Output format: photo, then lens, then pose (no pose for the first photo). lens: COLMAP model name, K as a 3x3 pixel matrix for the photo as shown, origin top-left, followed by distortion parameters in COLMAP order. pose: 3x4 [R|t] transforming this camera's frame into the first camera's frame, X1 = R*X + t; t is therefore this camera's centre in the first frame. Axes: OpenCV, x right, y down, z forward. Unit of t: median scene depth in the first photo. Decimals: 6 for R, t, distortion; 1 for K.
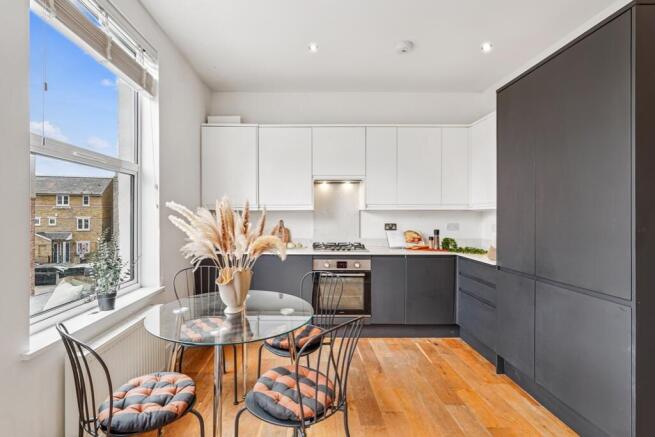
lens RADIAL K [[297.9, 0, 304.3], [0, 297.9, 215.8], [0, 0, 1]] dist [-0.004018, 0.003010]
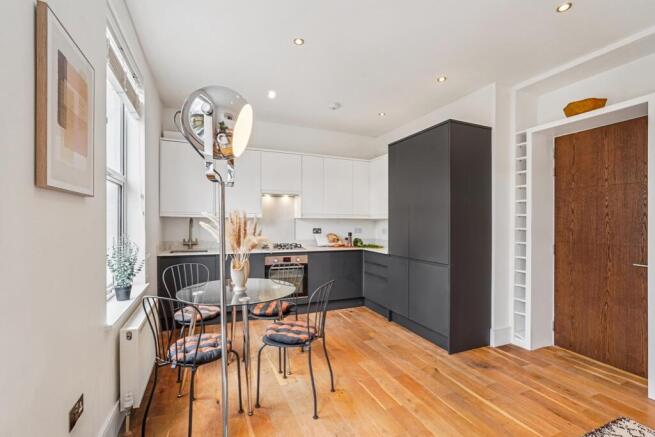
lens RADIAL K [[297.9, 0, 326.3], [0, 297.9, 220.2], [0, 0, 1]] dist [-0.004018, 0.003010]
pose [[0.912394, 0.006147, 0.409267, -0.254596], [-0.002515, 0.999953, -0.009412, 0.002657], [-0.409305, 0.007559, 0.912366, -0.262834]]
